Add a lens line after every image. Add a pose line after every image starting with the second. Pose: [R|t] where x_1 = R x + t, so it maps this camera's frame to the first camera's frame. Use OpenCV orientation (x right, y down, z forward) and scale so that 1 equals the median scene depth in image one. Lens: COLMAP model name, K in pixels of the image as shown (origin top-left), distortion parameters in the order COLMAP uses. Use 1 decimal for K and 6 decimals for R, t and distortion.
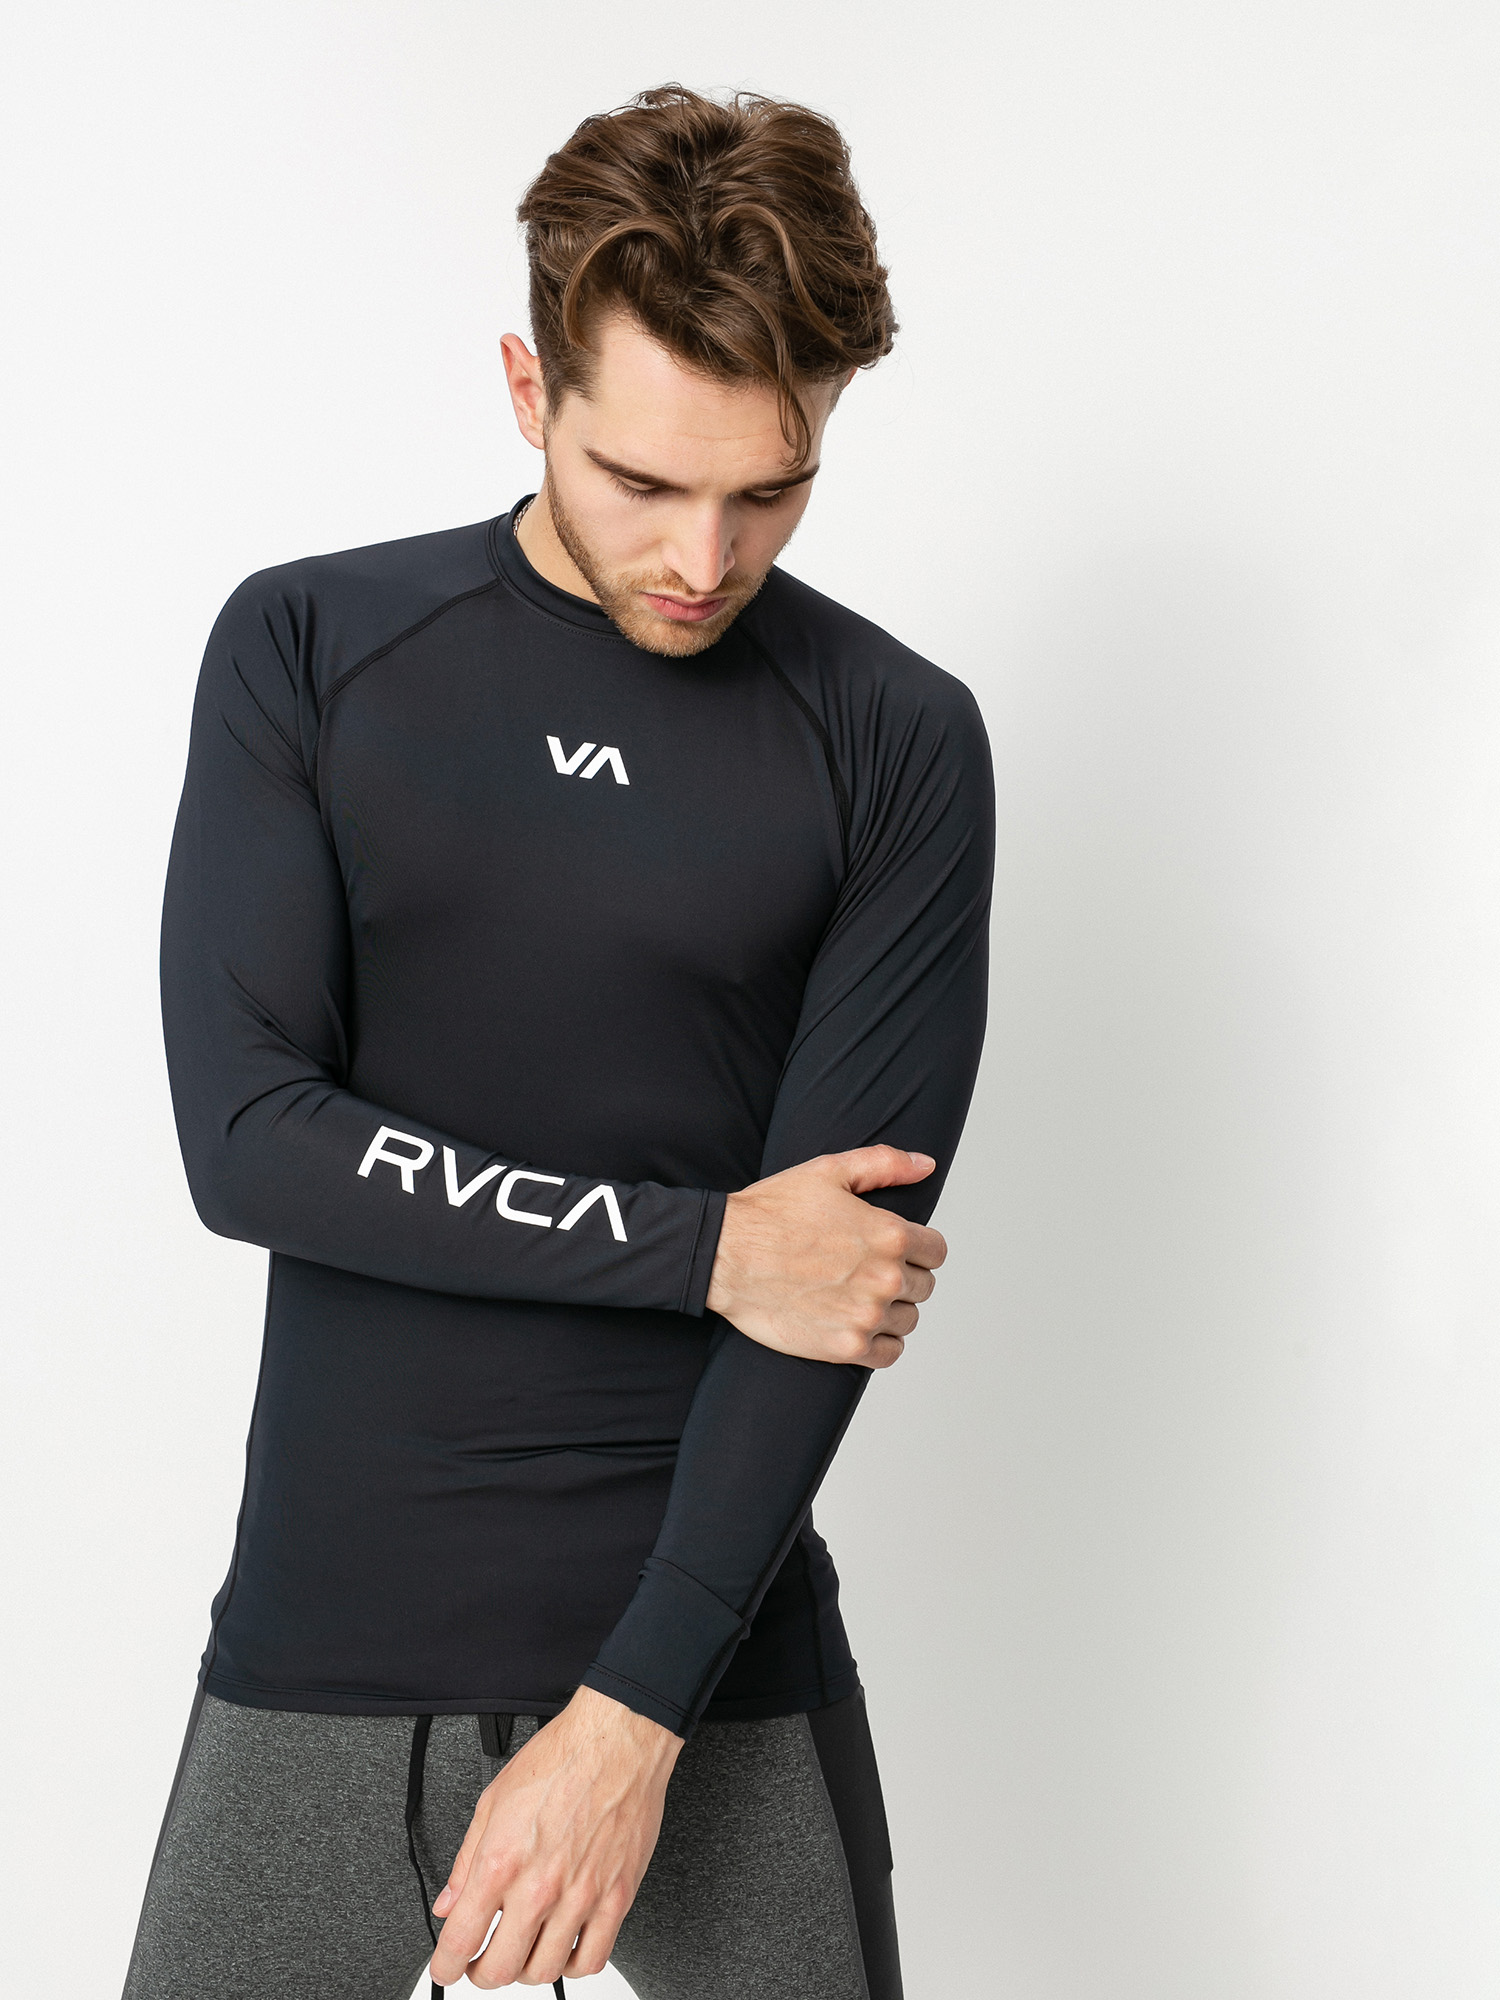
lens RADIAL K [[3106.3, 0, 750.0], [0, 3106.3, 1000.0], [0, 0, 1]] dist [-0.042312, -0.124274]
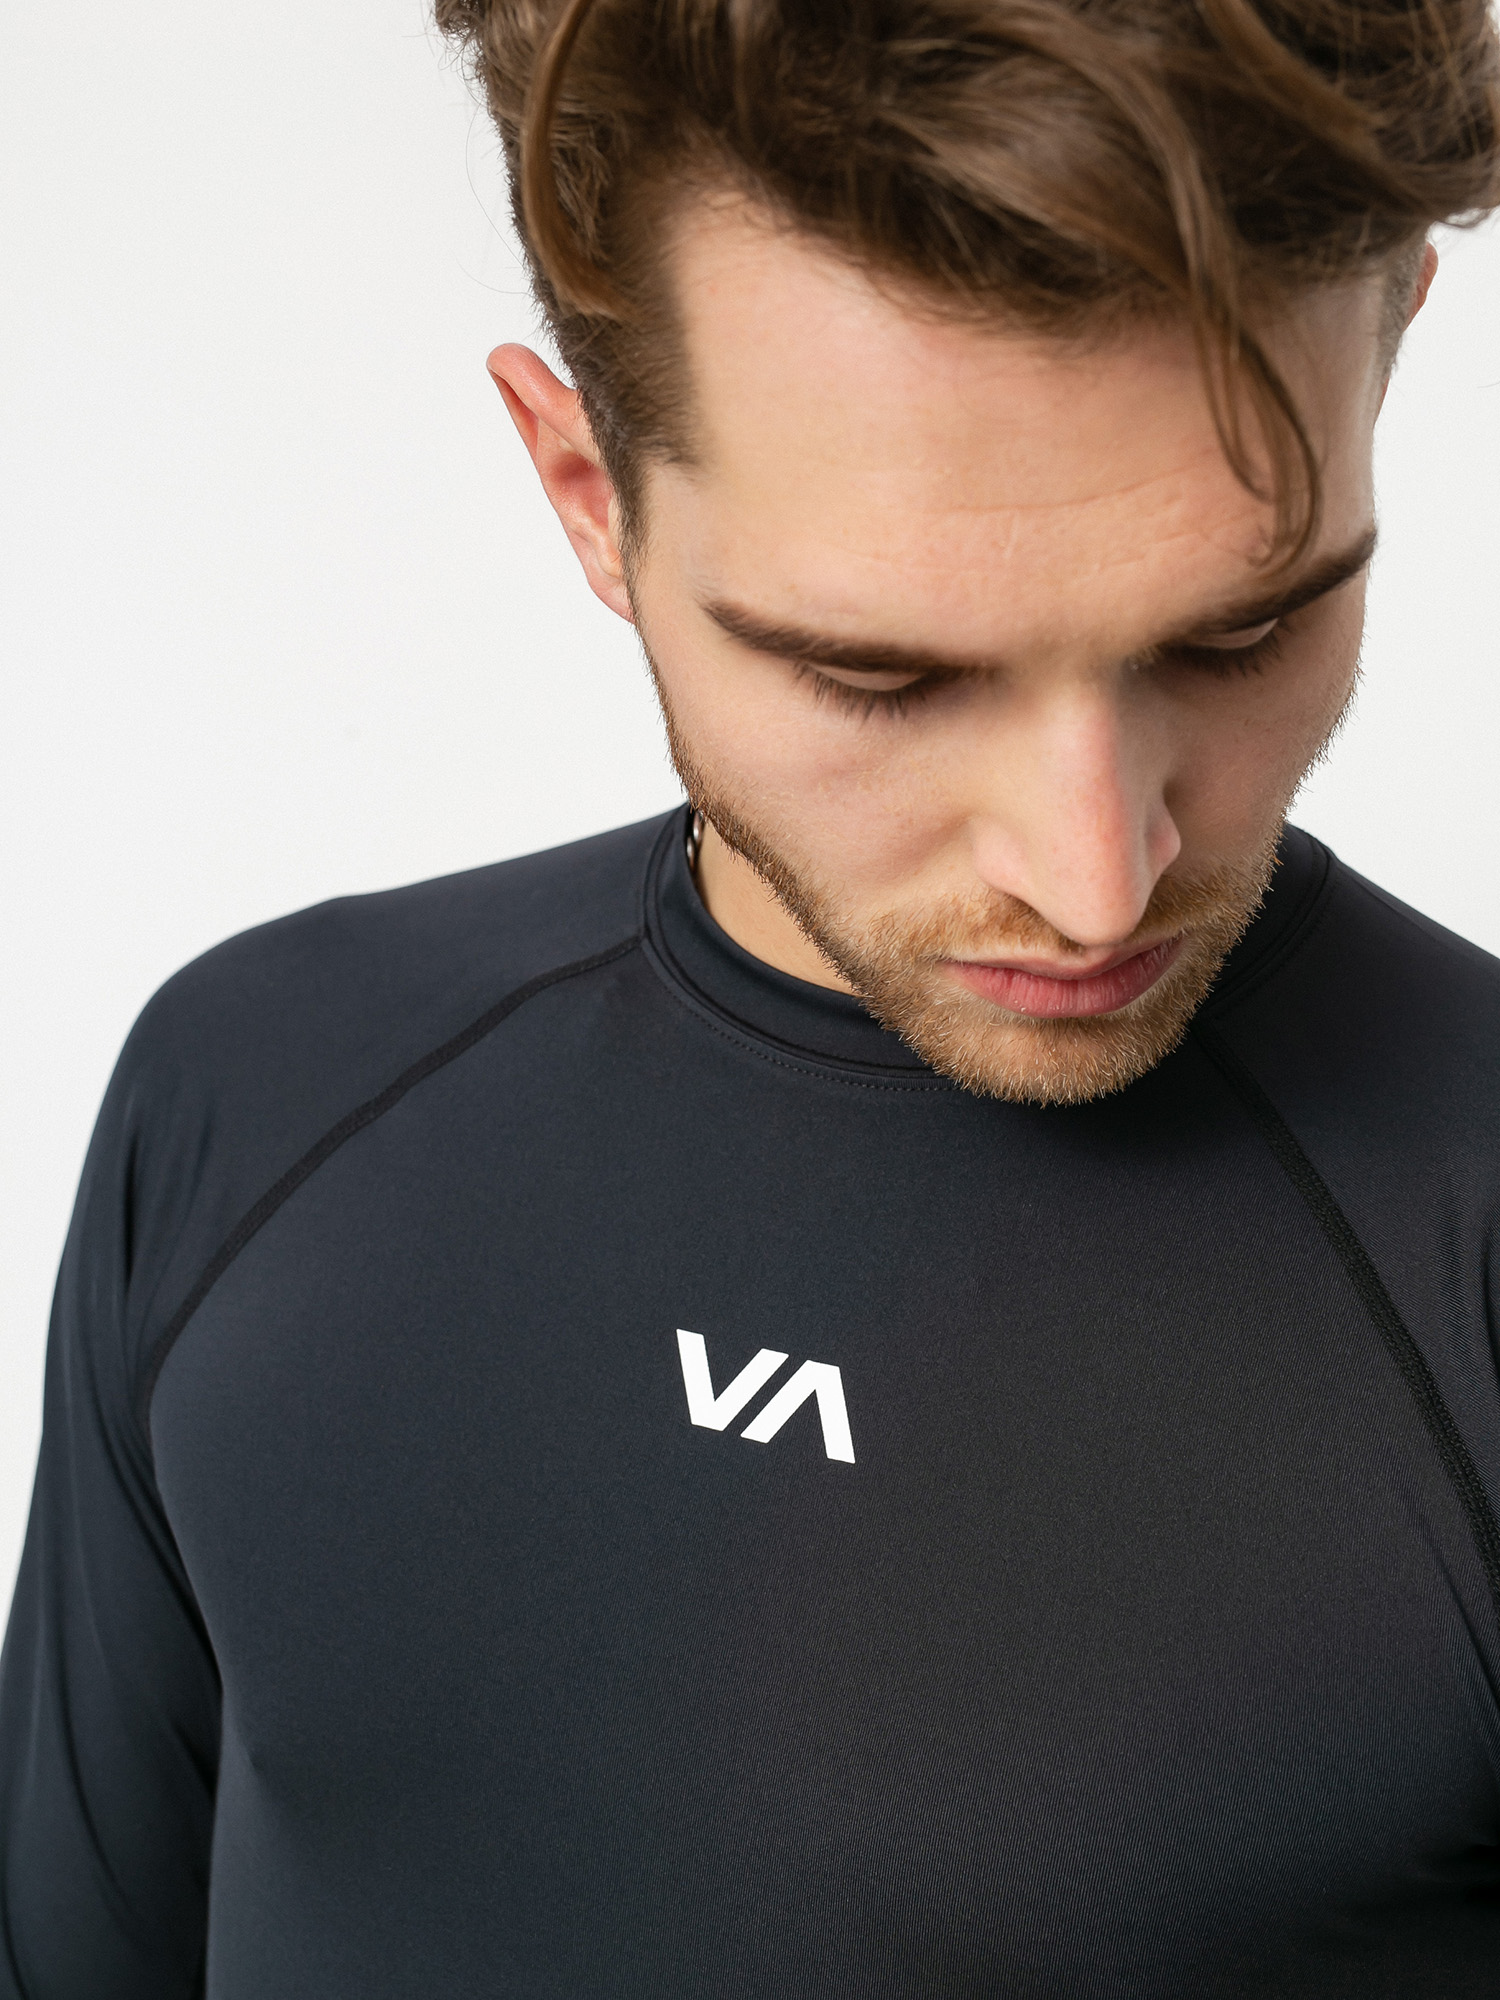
lens RADIAL K [[3106.3, 0, 750.0], [0, 3106.3, 1000.0], [0, 0, 1]] dist [-0.042312, -0.124274]
pose [[0.969121, -0.146847, -0.198092, 0.015716], [0.132489, 0.987622, -0.083956, -0.100357], [0.207969, 0.055119, 0.976581, 0.644387]]
